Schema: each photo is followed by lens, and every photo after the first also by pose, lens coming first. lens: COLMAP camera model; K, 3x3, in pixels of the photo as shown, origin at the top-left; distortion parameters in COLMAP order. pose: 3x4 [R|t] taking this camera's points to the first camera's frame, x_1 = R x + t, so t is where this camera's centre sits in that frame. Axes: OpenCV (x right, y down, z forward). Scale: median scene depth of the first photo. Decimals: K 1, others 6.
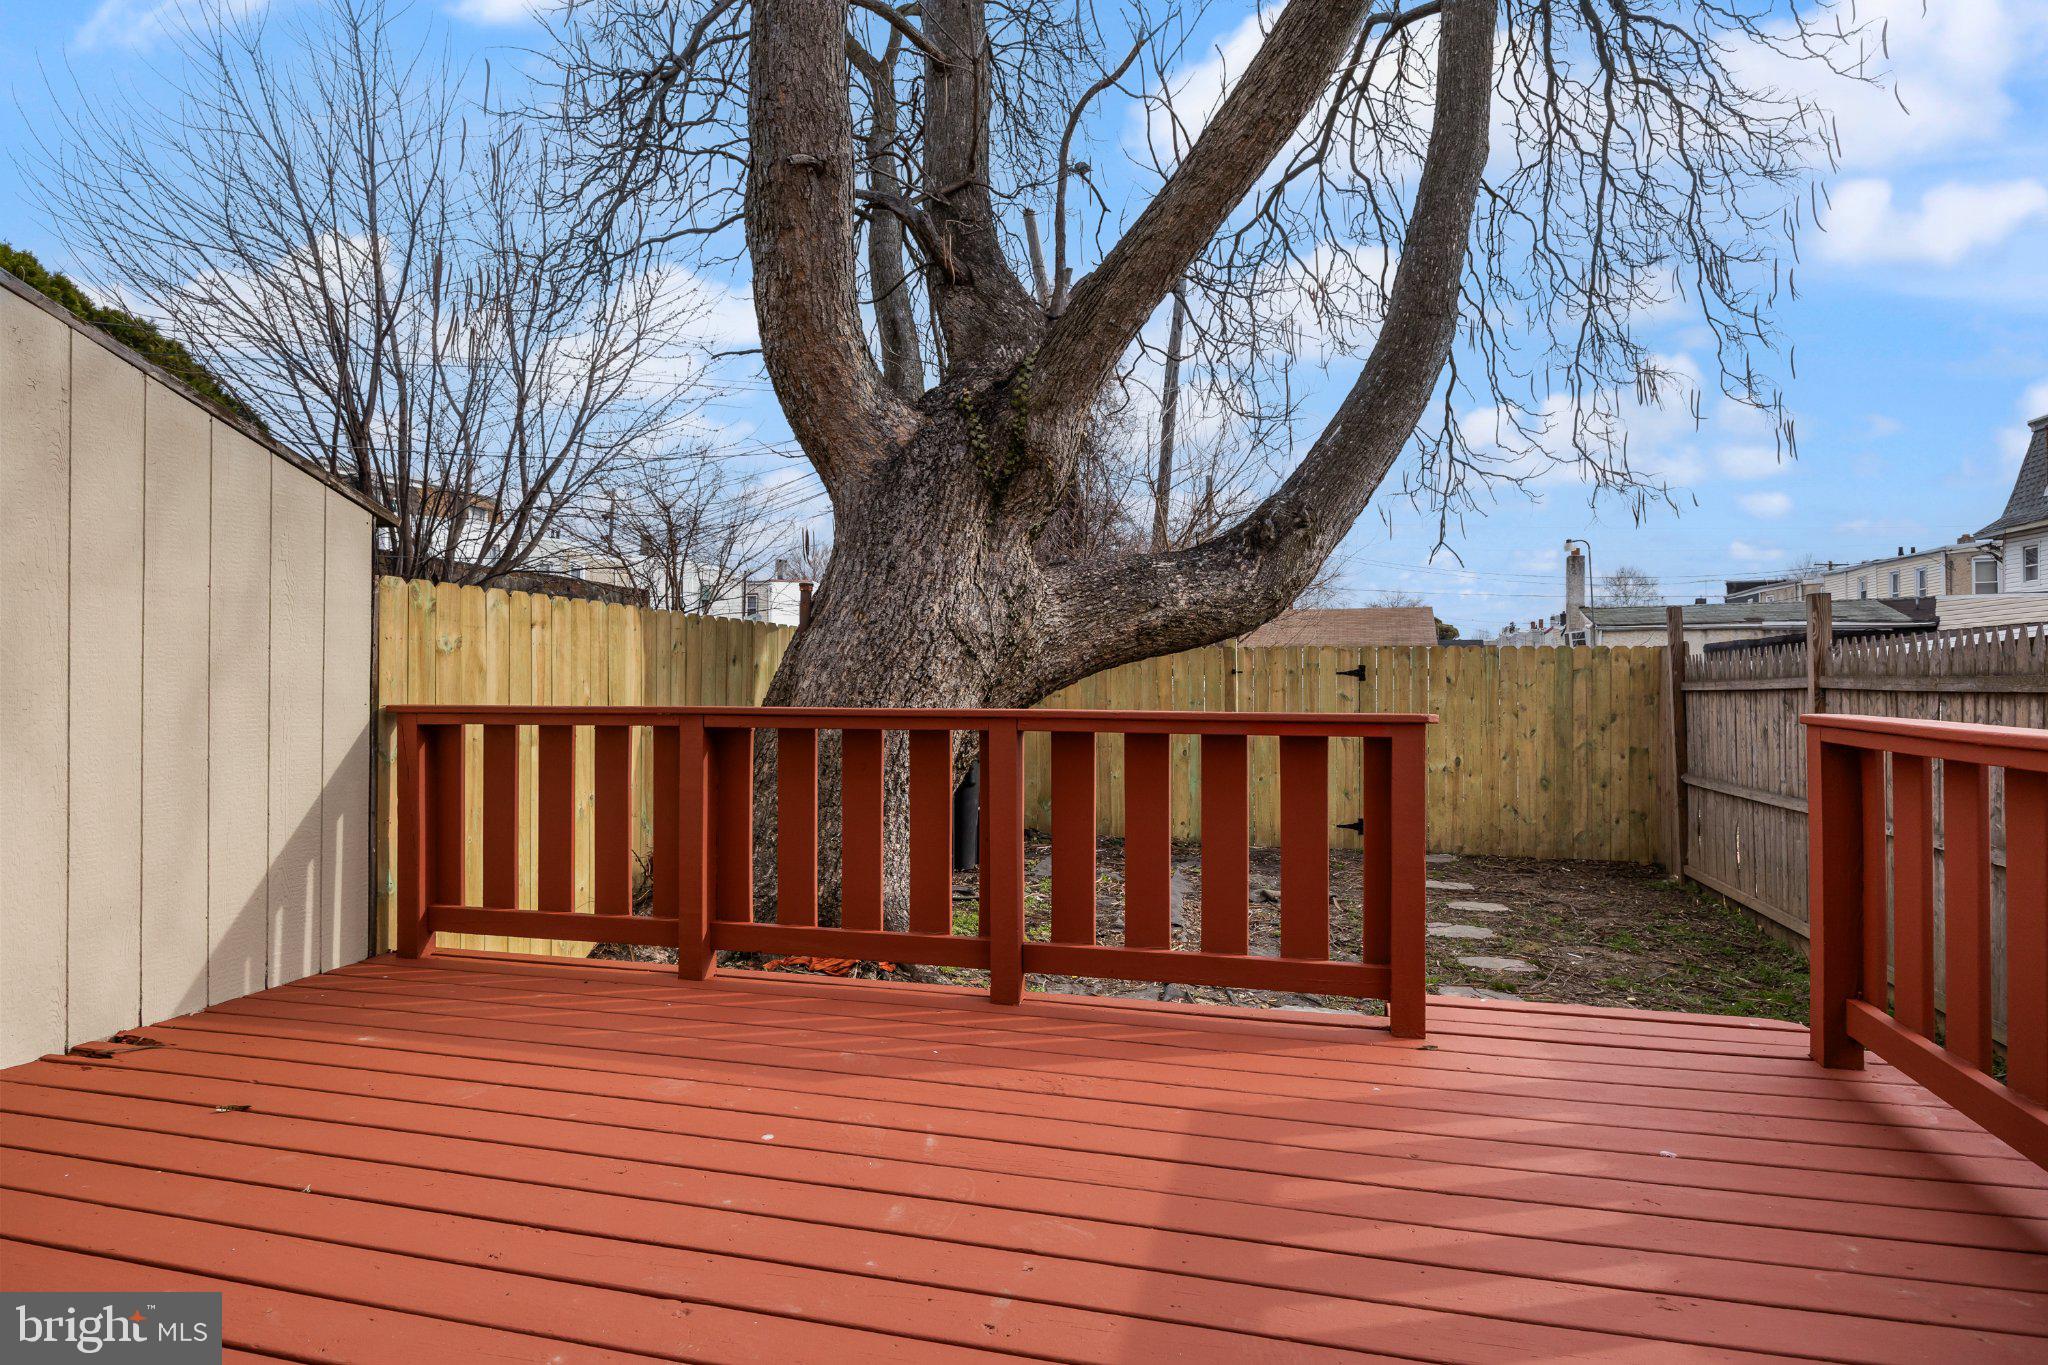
lens RADIAL K [[1160.0, 0, 1022.1], [0, 1160.0, 689.1], [0, 0, 1]] dist [0.001315, -0.002661]
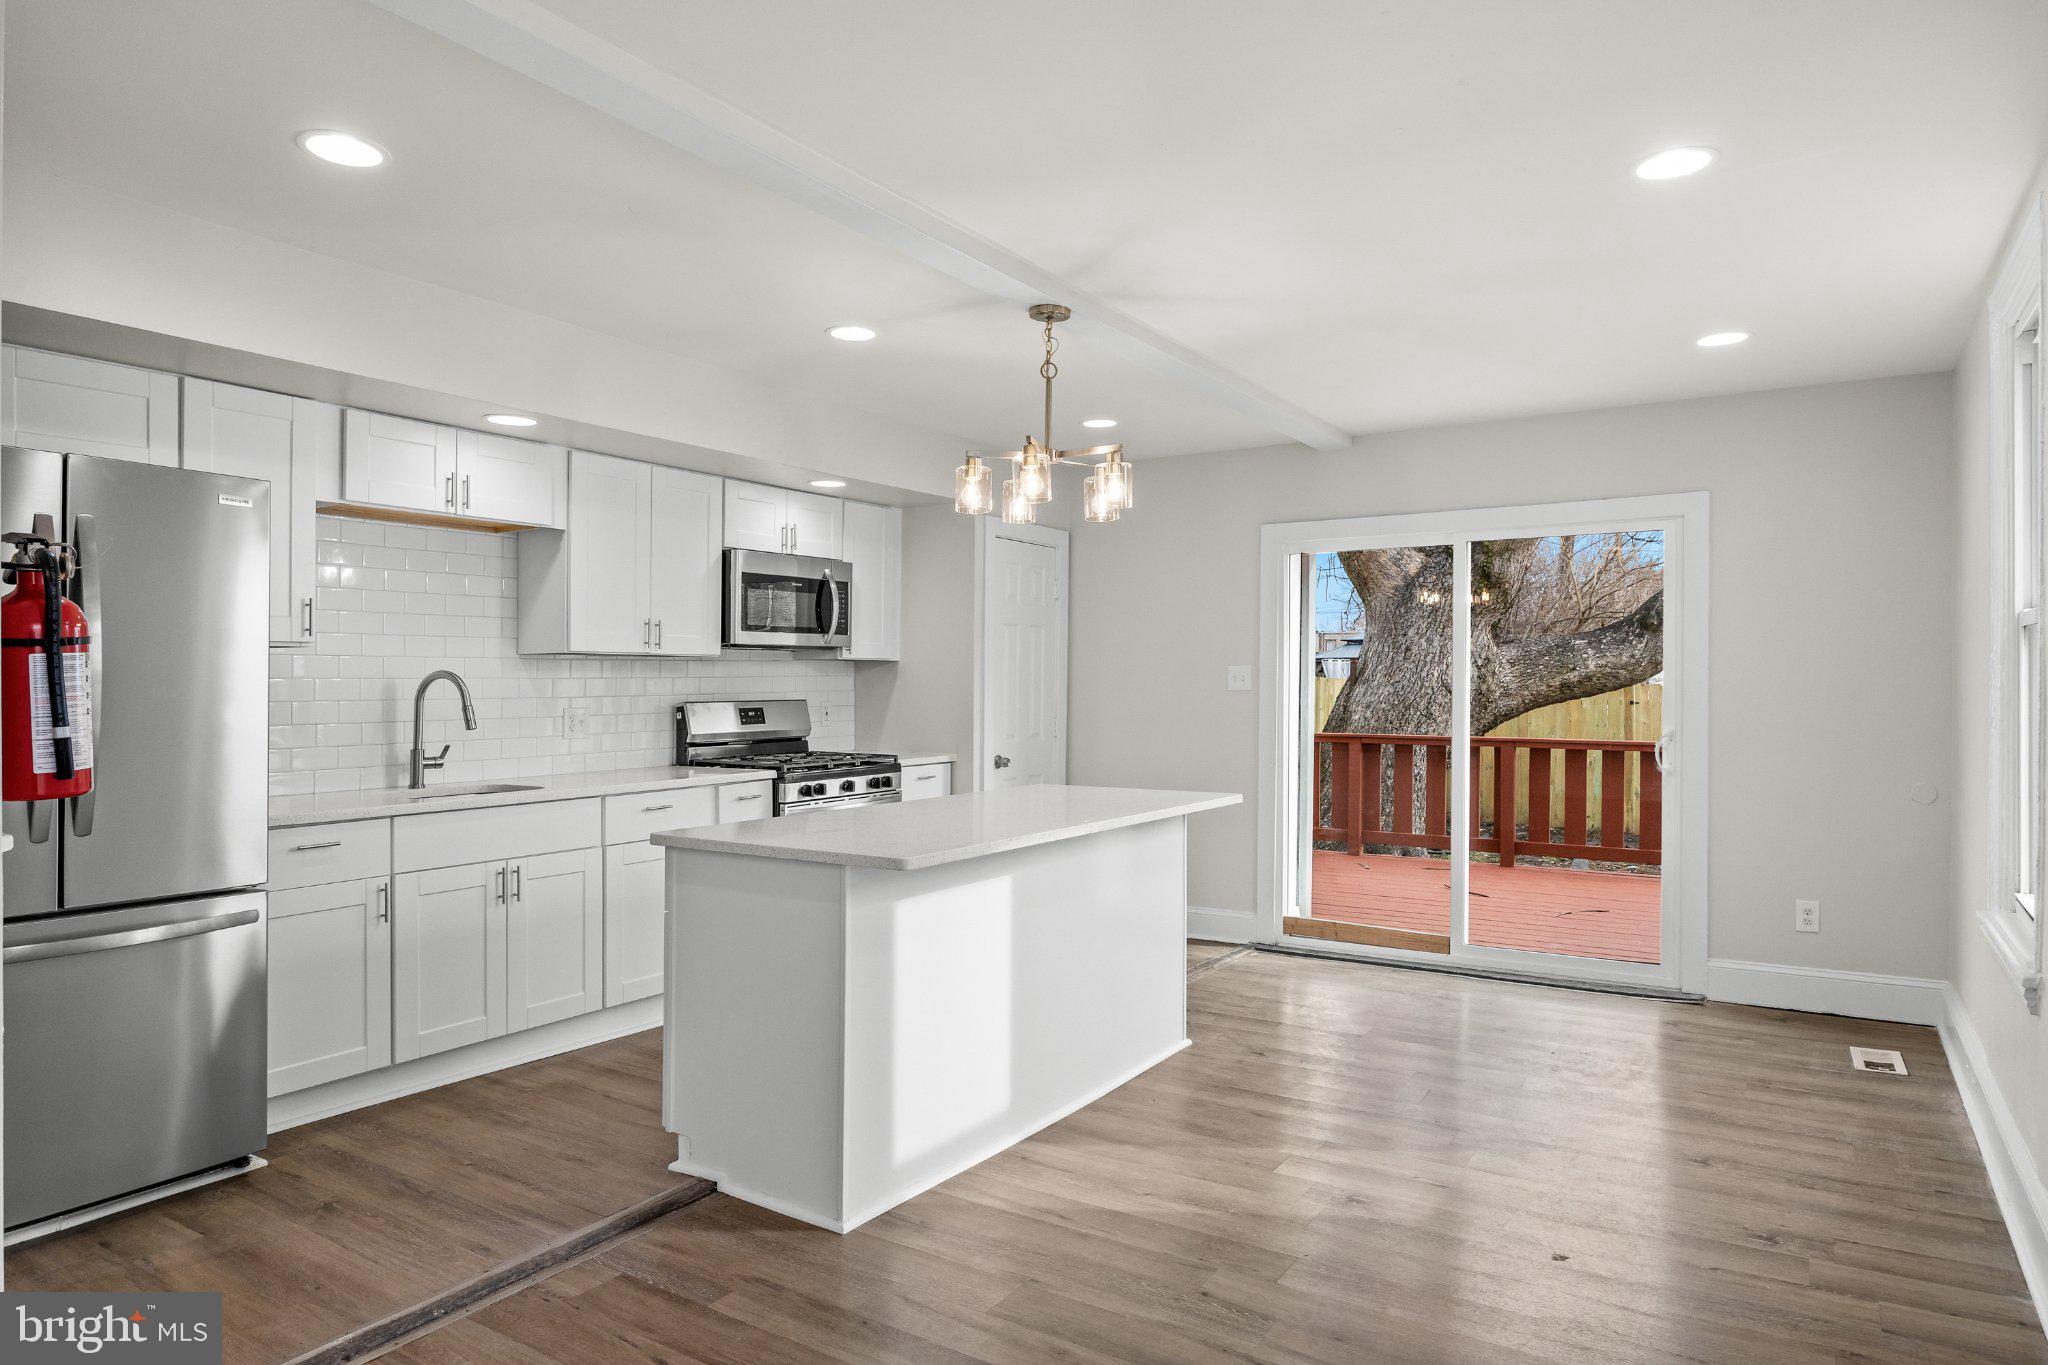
lens RADIAL K [[1224.9, 0, 1024.3], [0, 1224.9, 702.8], [0, 0, 1]] dist [-0.013649, -0.000420]
pose [[0.957252, 0.007731, -0.289153, -0.118522], [-0.005840, 0.999956, 0.007401, -0.032409], [0.289198, -0.005396, 0.957254, -0.802900]]
